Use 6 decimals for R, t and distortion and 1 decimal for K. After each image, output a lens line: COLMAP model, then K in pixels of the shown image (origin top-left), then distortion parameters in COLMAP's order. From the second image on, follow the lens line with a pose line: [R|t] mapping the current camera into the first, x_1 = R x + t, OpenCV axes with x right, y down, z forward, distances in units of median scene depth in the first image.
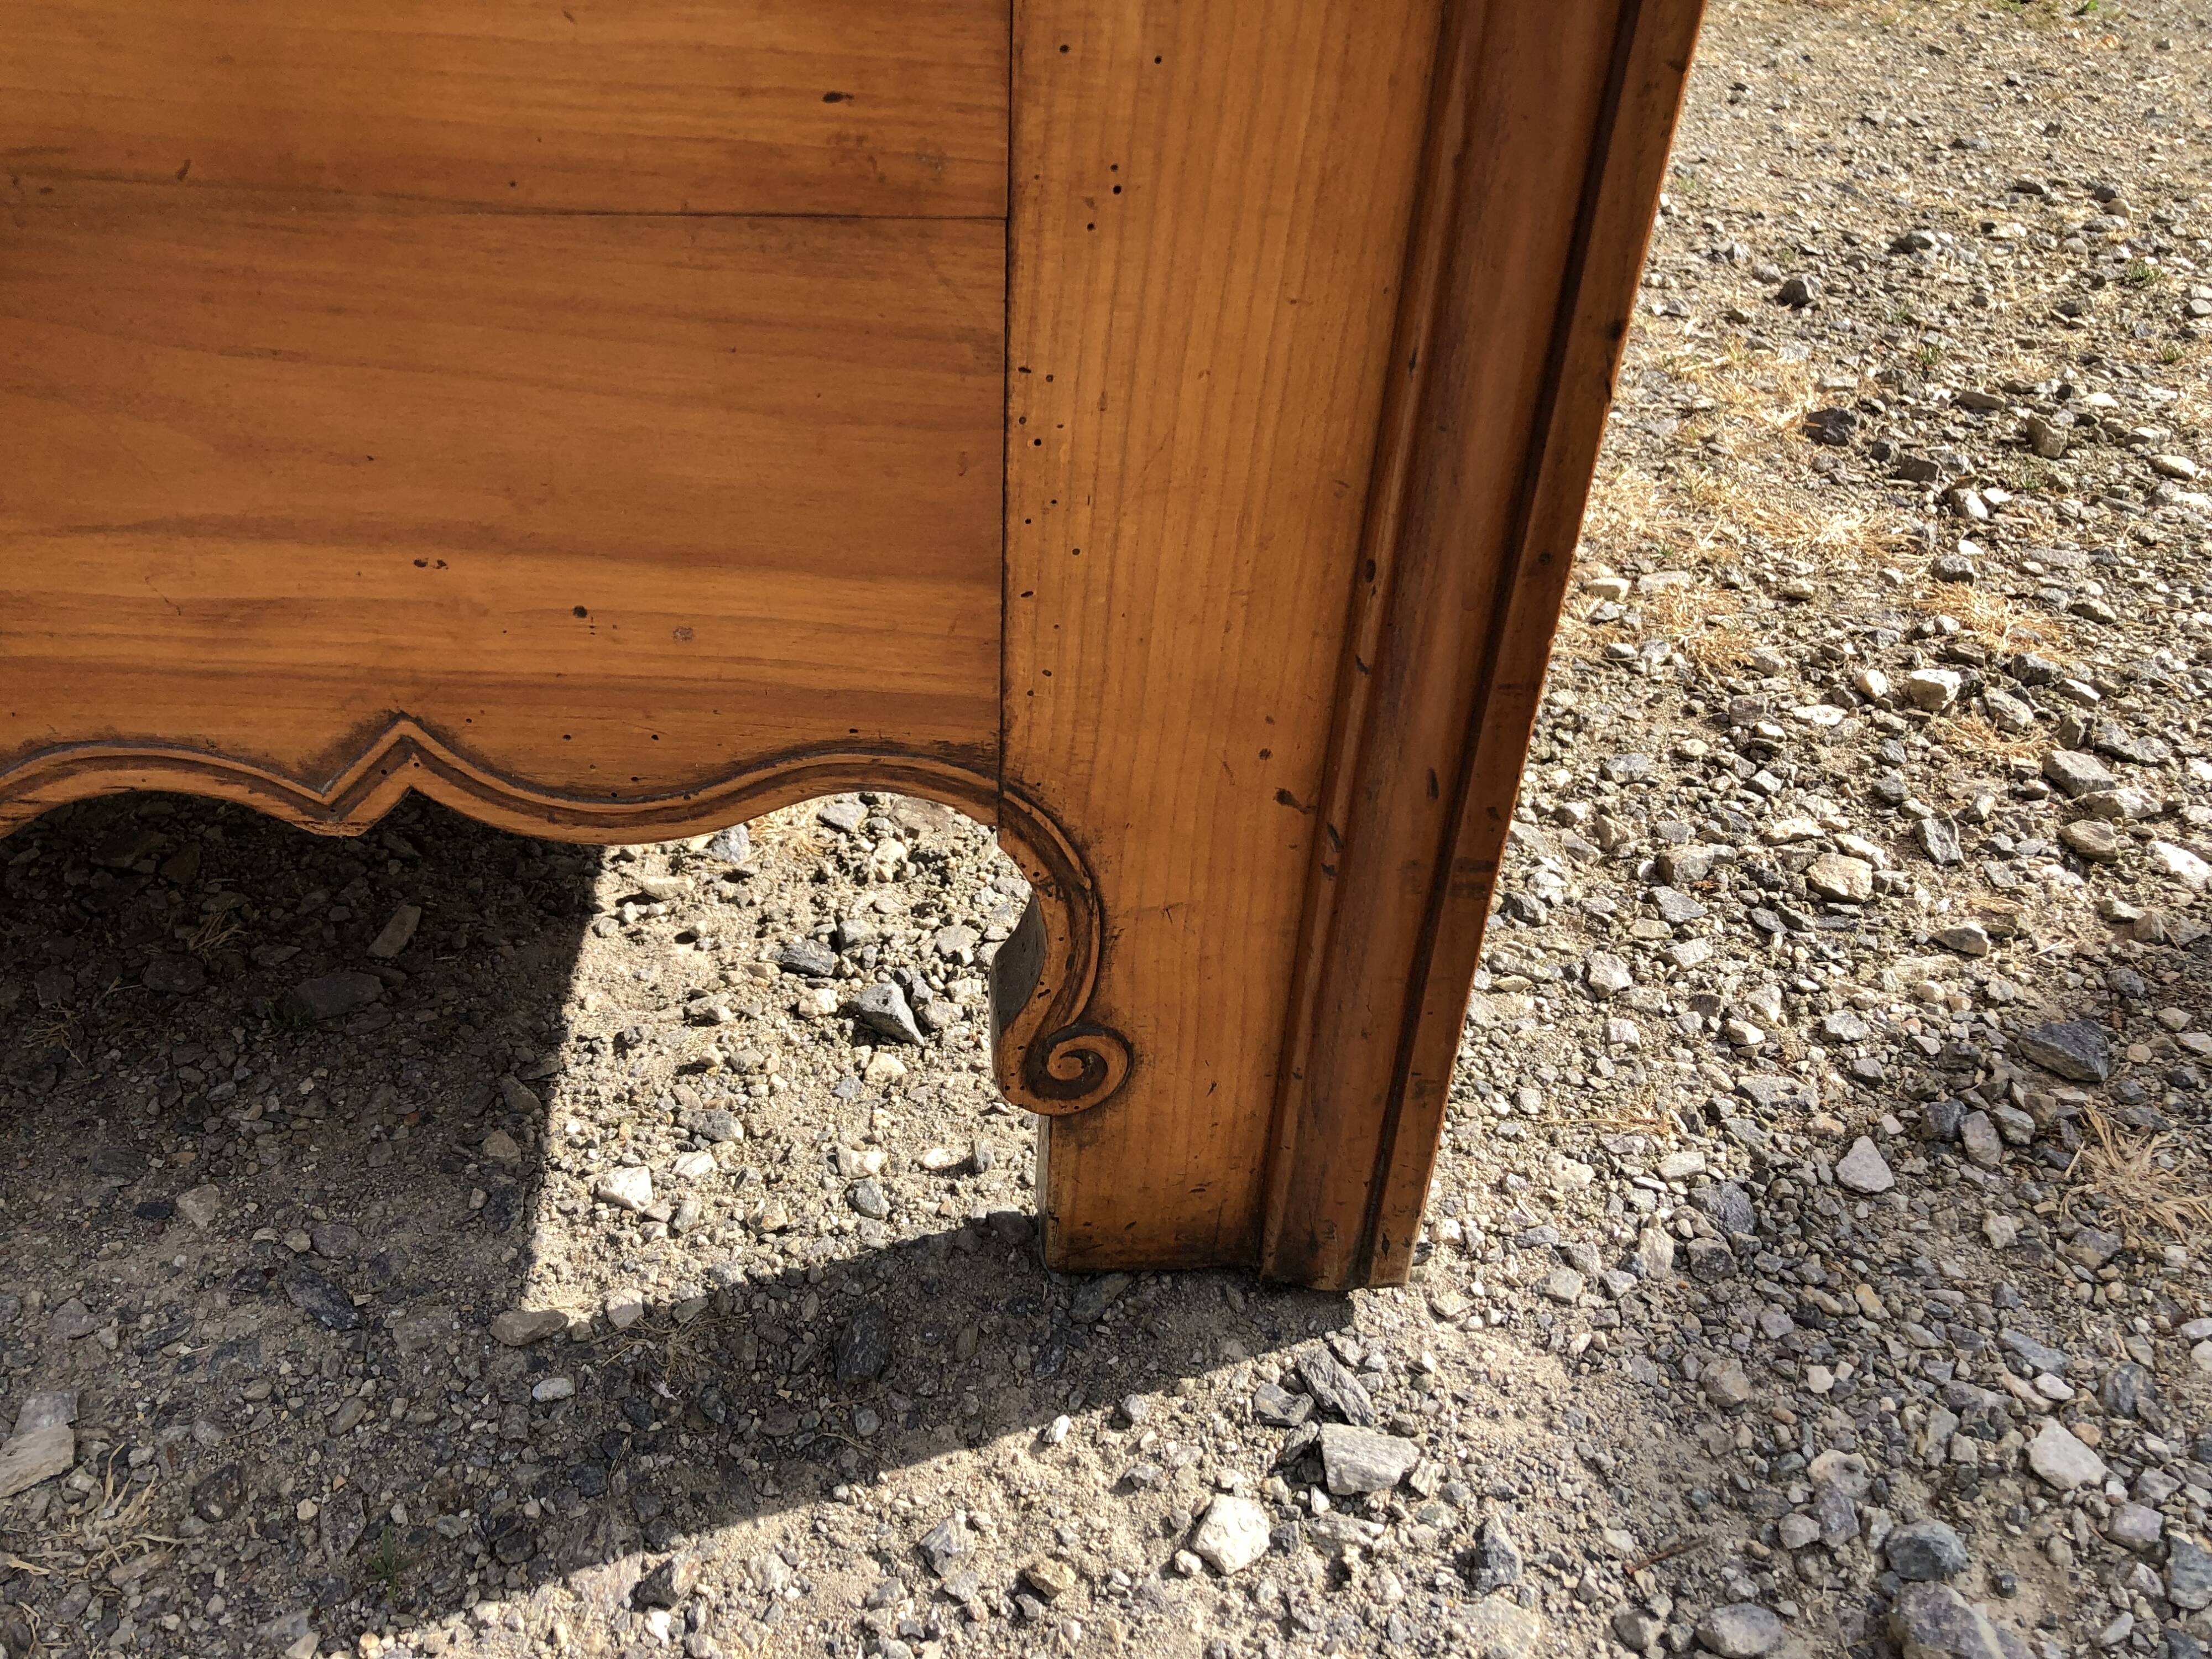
lens RADIAL K [[1830.5, 0, 1112.0], [0, 1830.5, 778.5], [0, 0, 1]] dist [0.031252, -0.030615]
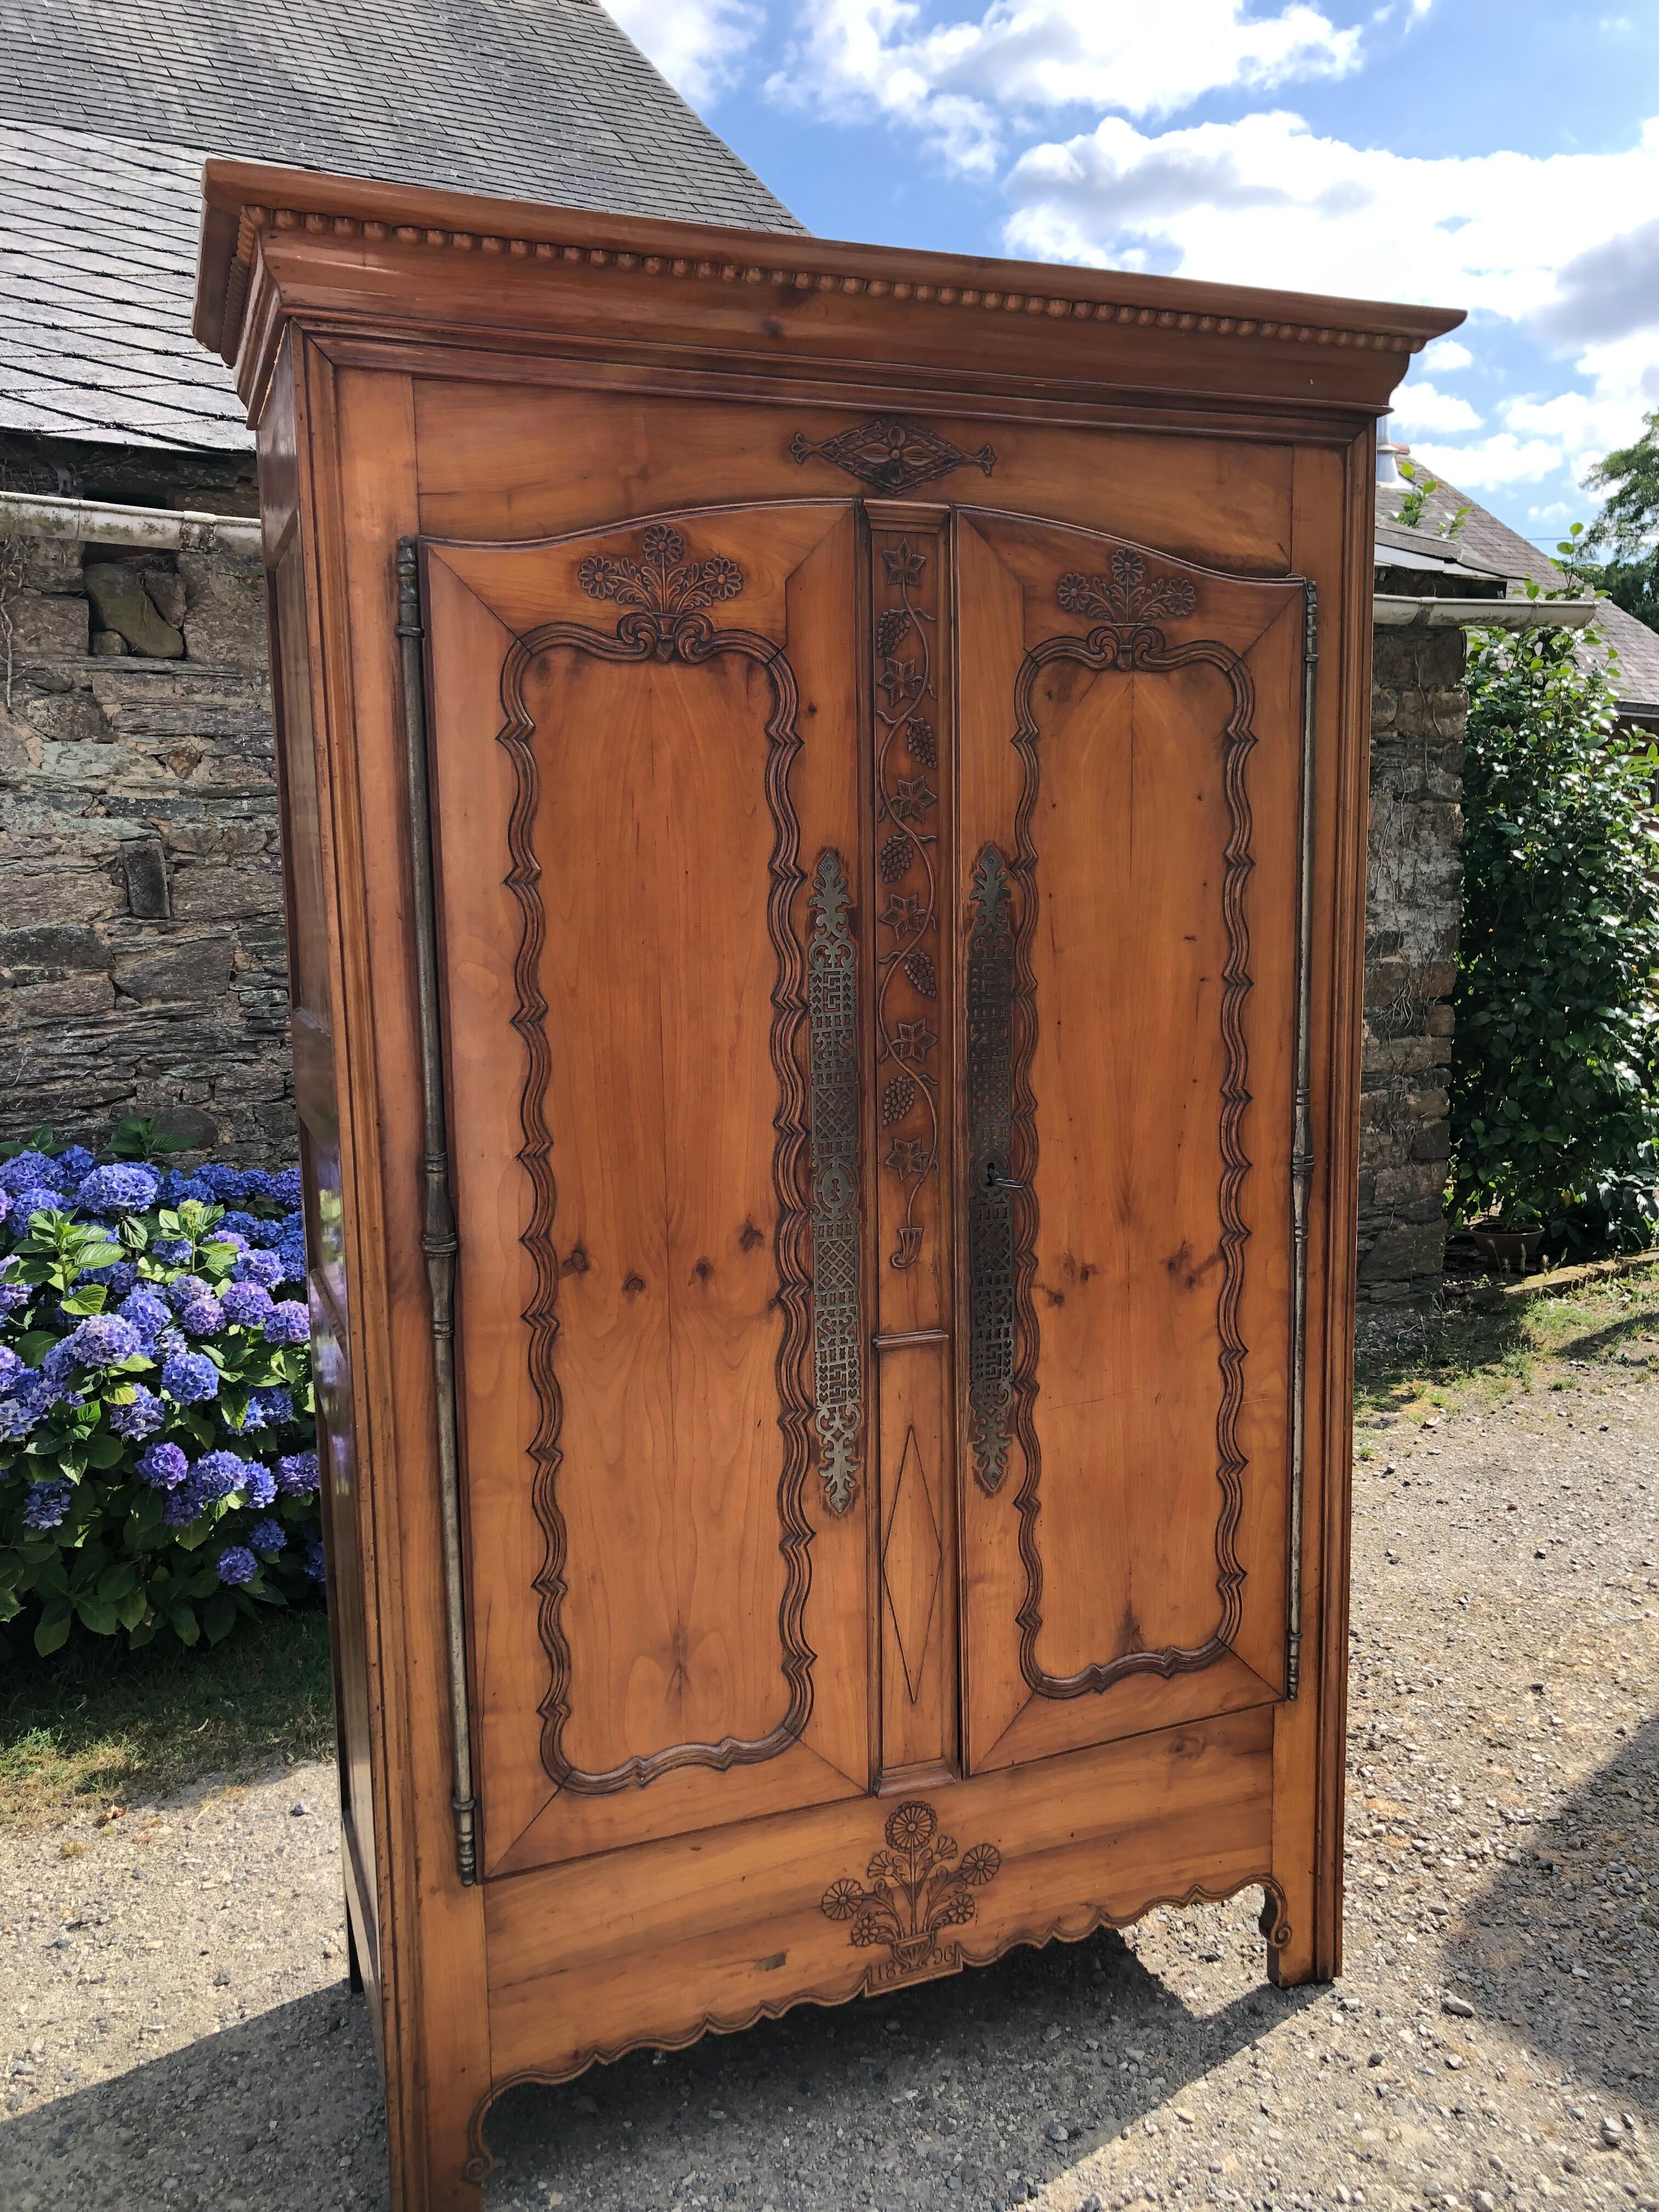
lens RADIAL K [[1830.5, 0, 857.3], [0, 1830.5, 1089.9], [0, 0, 1]] dist [0.031252, -0.030615]
pose [[0.955318, -0.100903, 0.277825, -1.777685], [0.221044, 0.867892, -0.444864, 0.091479], [-0.196234, 0.486398, 0.851416, -3.318947]]
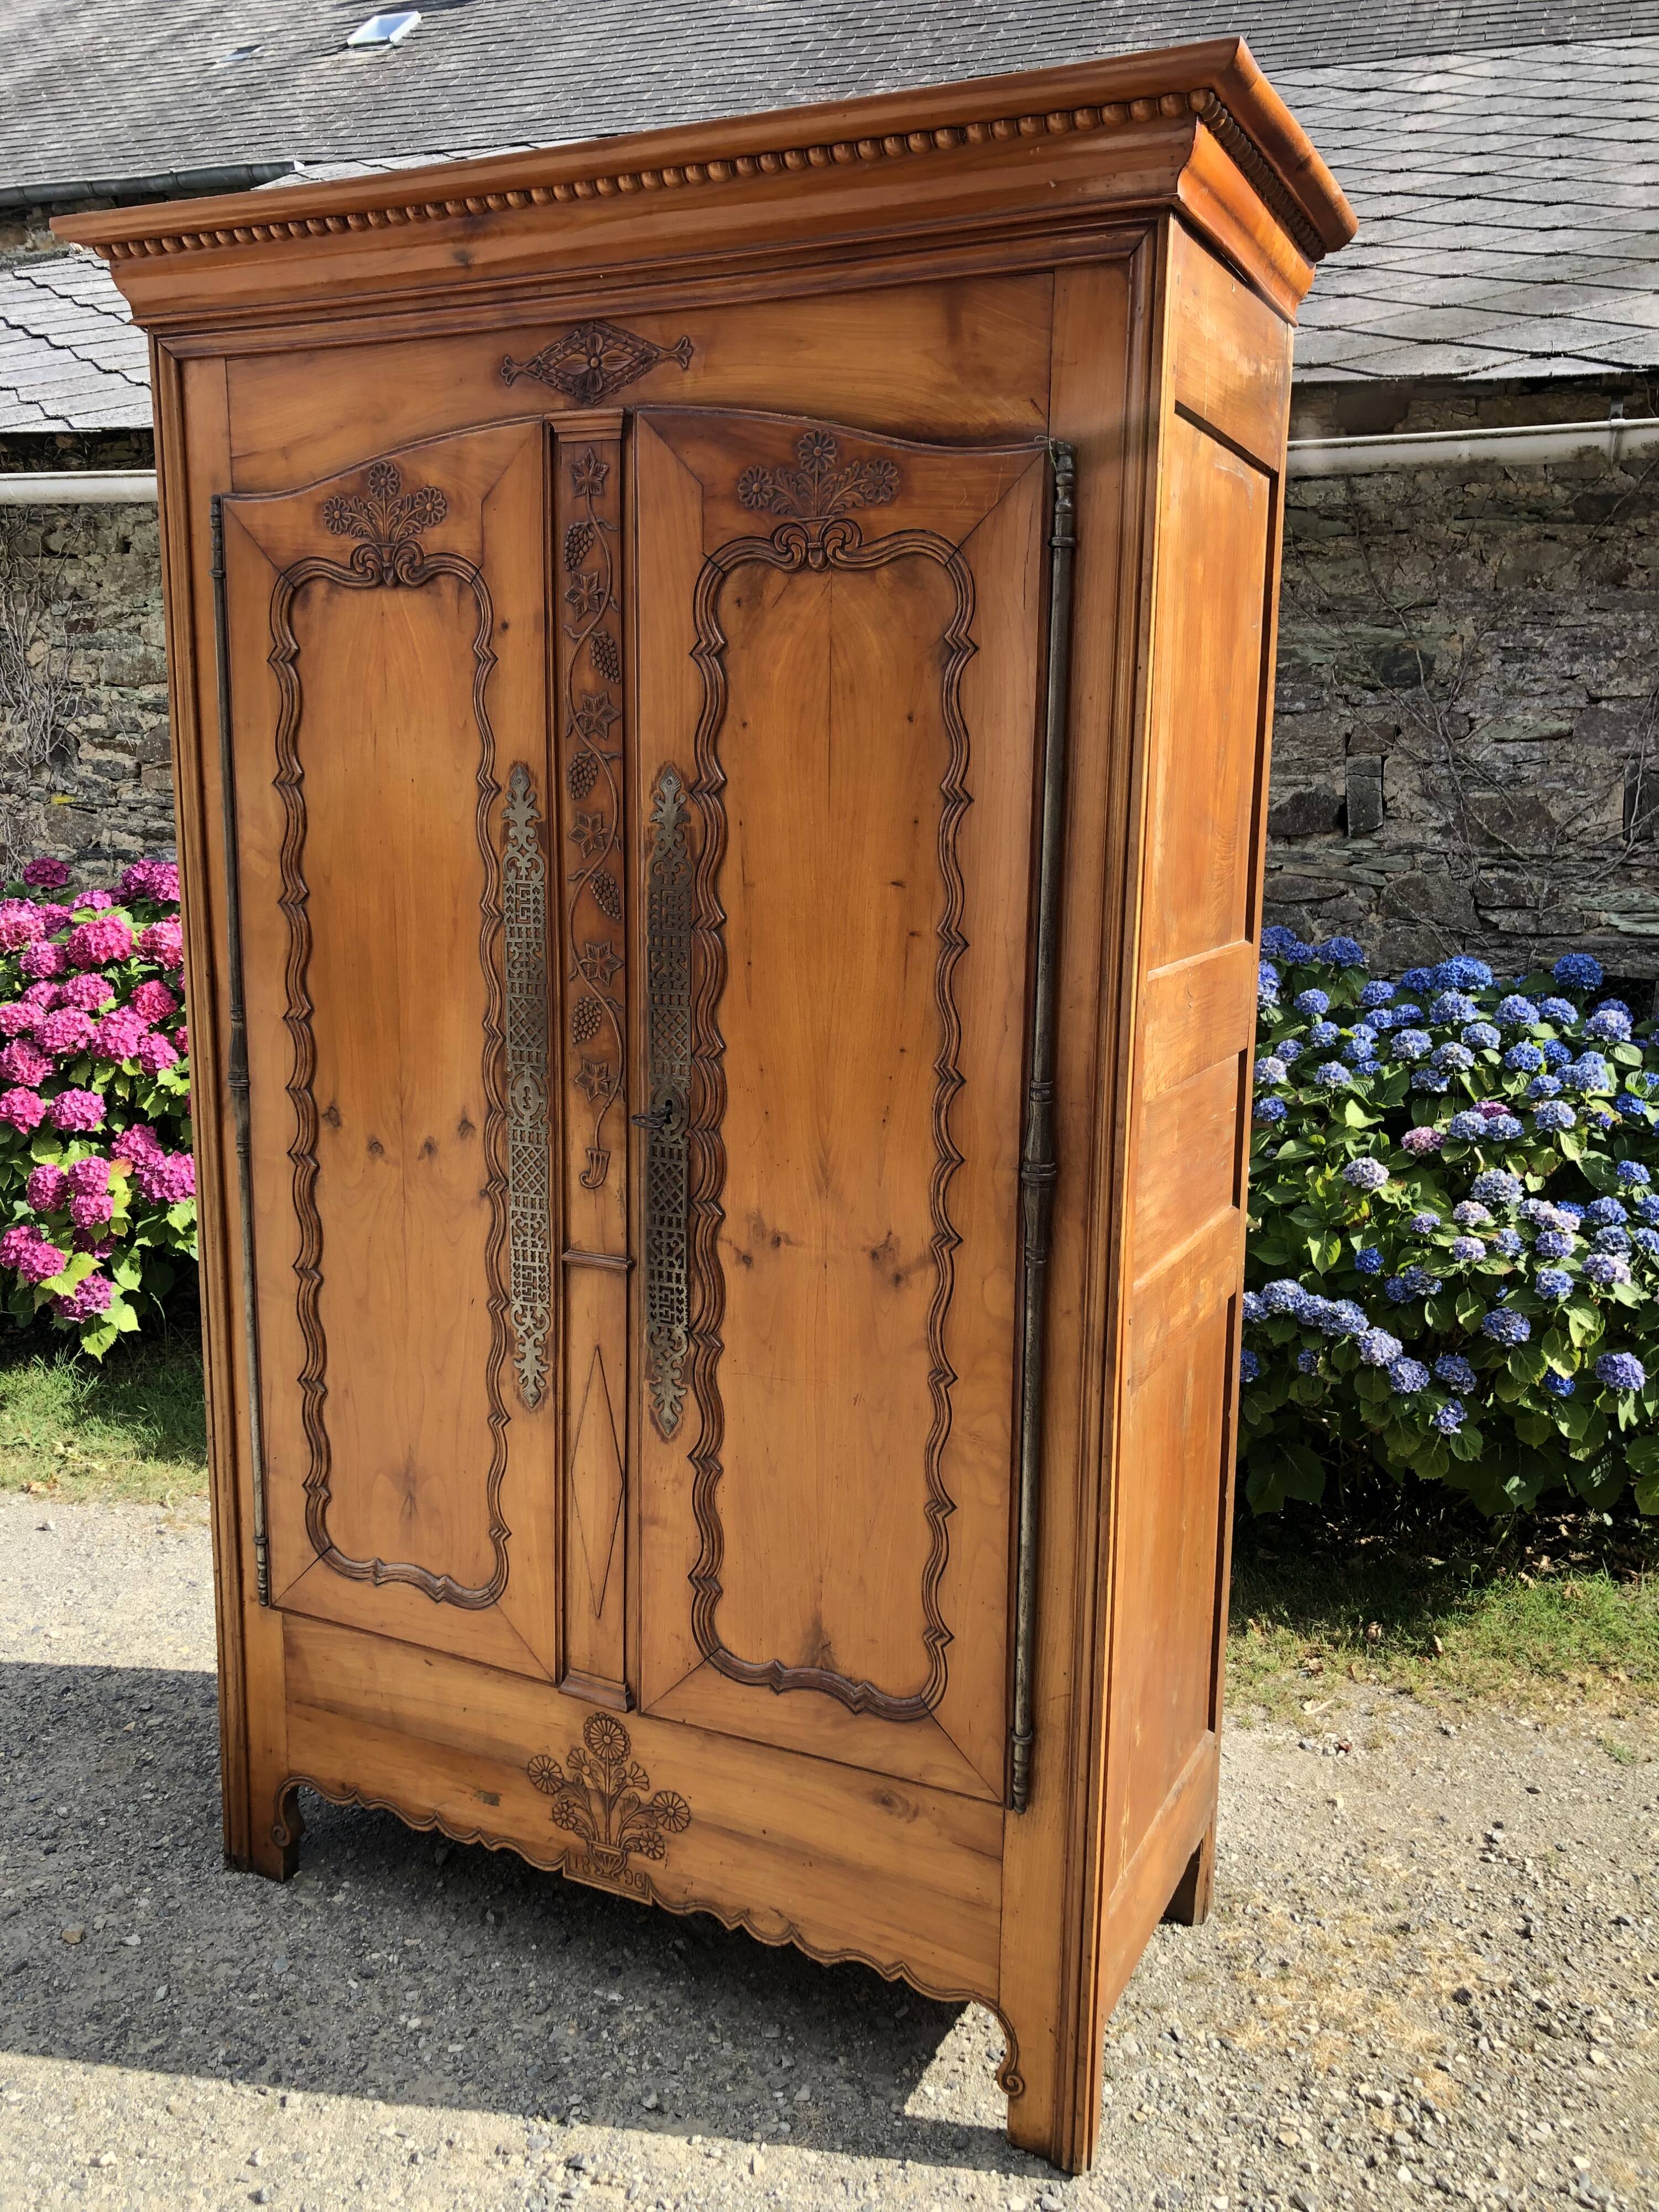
lens RADIAL K [[1830.5, 0, 833.3], [0, 1830.5, 1097.6], [0, 0, 1]] dist [0.031252, -0.030615]
pose [[0.852813, 0.058669, -0.518911, 1.313464], [-0.290012, 0.879561, -0.377180, -0.104238], [0.434285, 0.472155, 0.767116, -2.787746]]
